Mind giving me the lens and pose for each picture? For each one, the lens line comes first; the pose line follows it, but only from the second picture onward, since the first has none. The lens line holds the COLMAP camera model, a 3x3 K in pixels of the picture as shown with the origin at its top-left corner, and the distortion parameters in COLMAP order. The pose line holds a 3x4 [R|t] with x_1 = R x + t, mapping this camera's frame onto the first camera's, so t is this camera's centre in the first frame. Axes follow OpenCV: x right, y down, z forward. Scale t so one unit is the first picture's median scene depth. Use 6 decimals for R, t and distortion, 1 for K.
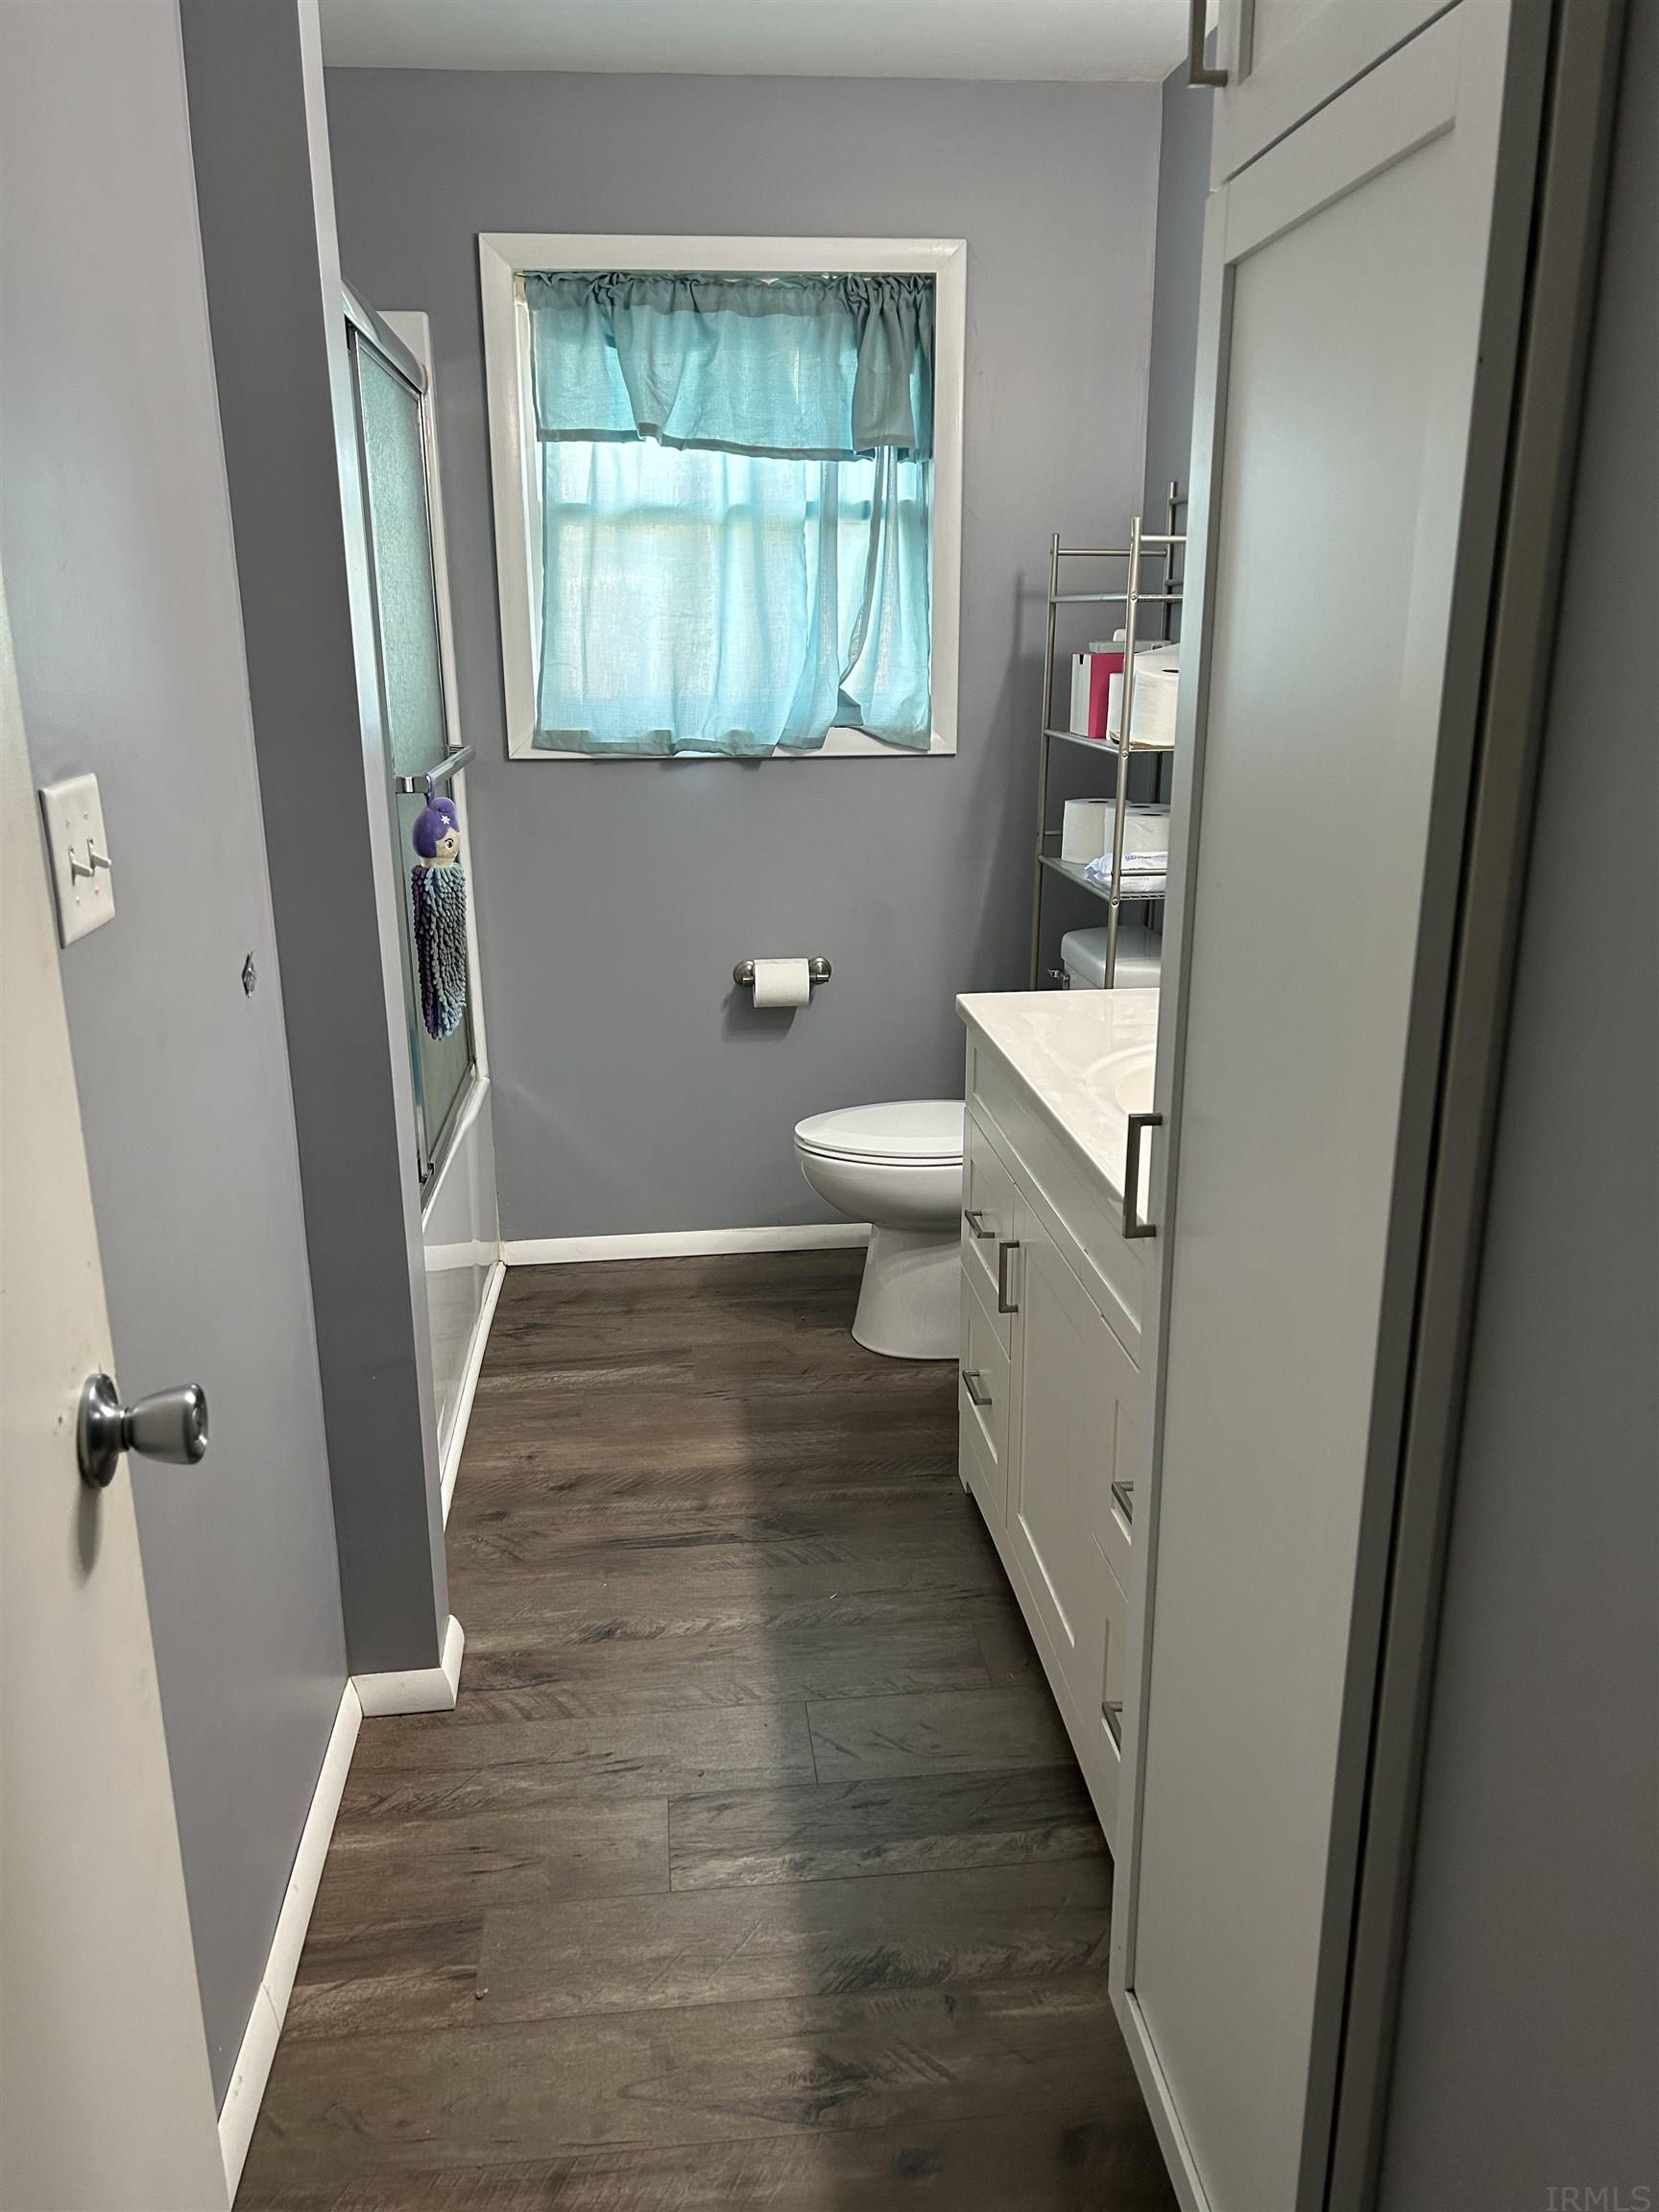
lens RADIAL K [[1652.7, 0, 831.1], [0, 1652.7, 1106.2], [0, 0, 1]] dist [0.047659, -0.058194]
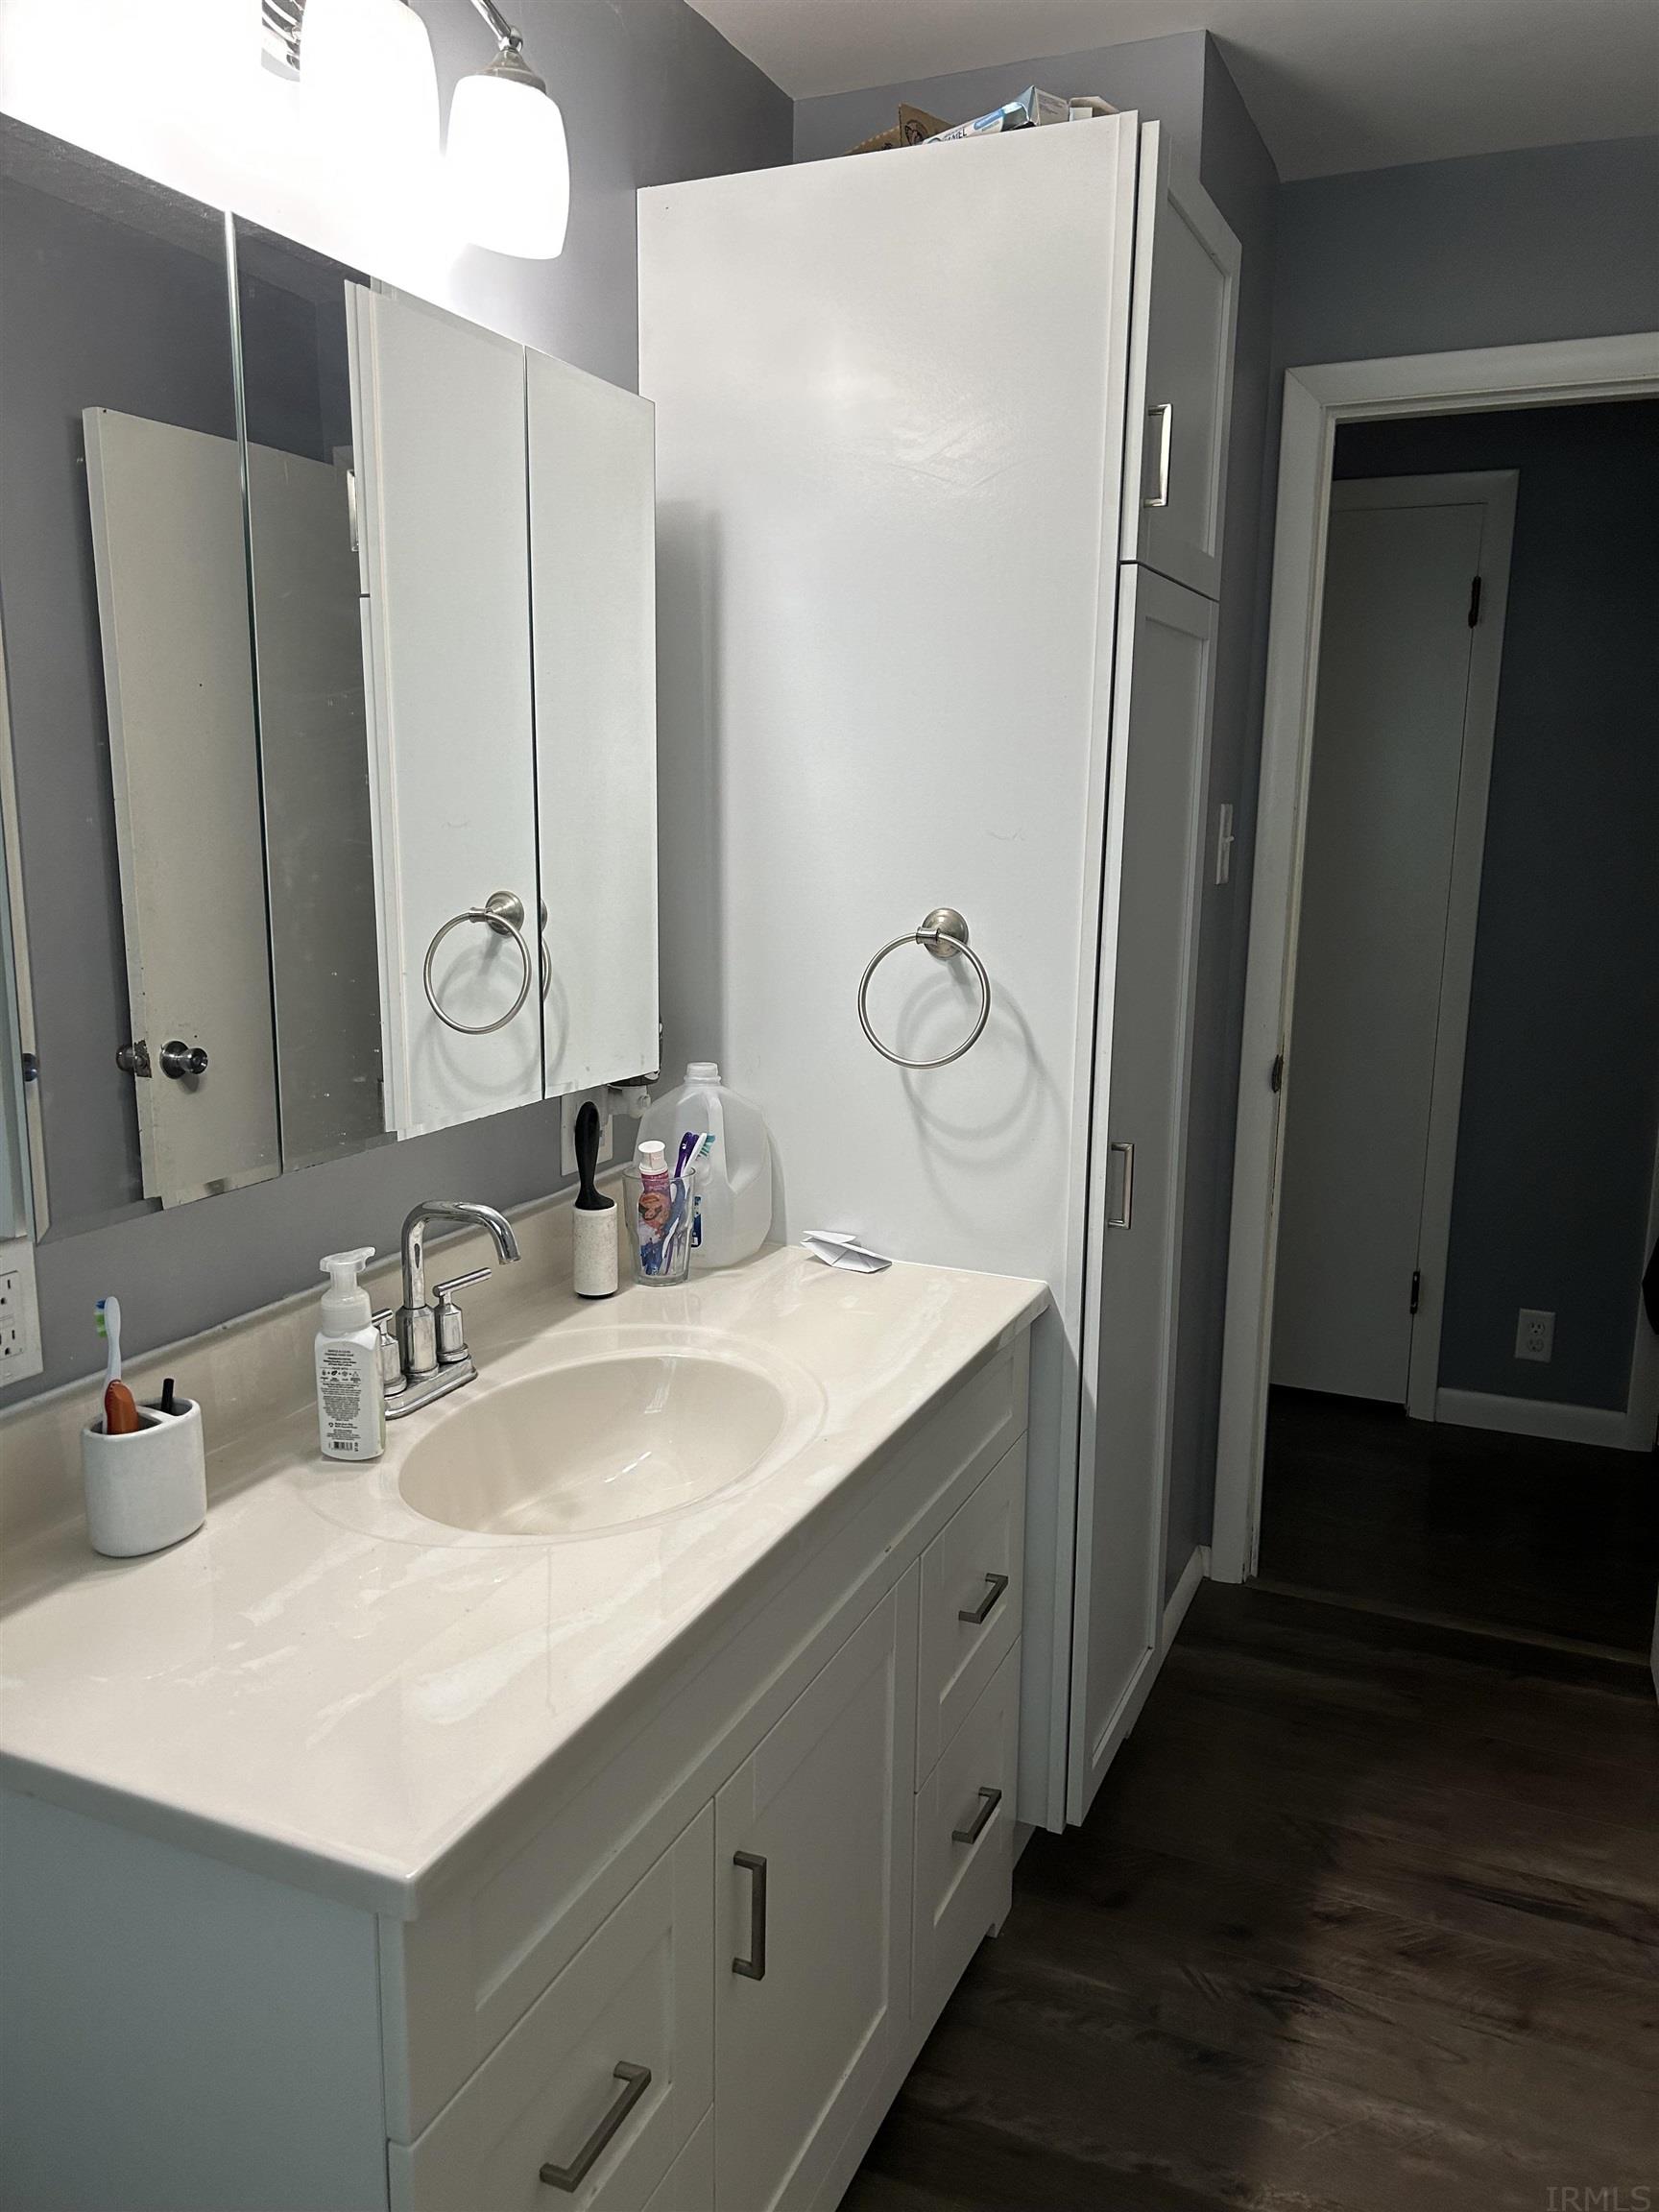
lens RADIAL K [[1652.7, 0, 828.6], [0, 1652.7, 1104.7], [0, 0, 1]] dist [0.047659, -0.058194]
pose [[-0.867715, -0.103048, 0.486264, -0.221726], [0.133492, 0.894024, 0.427669, -0.517669], [-0.478802, 0.436007, -0.762002, 1.693565]]
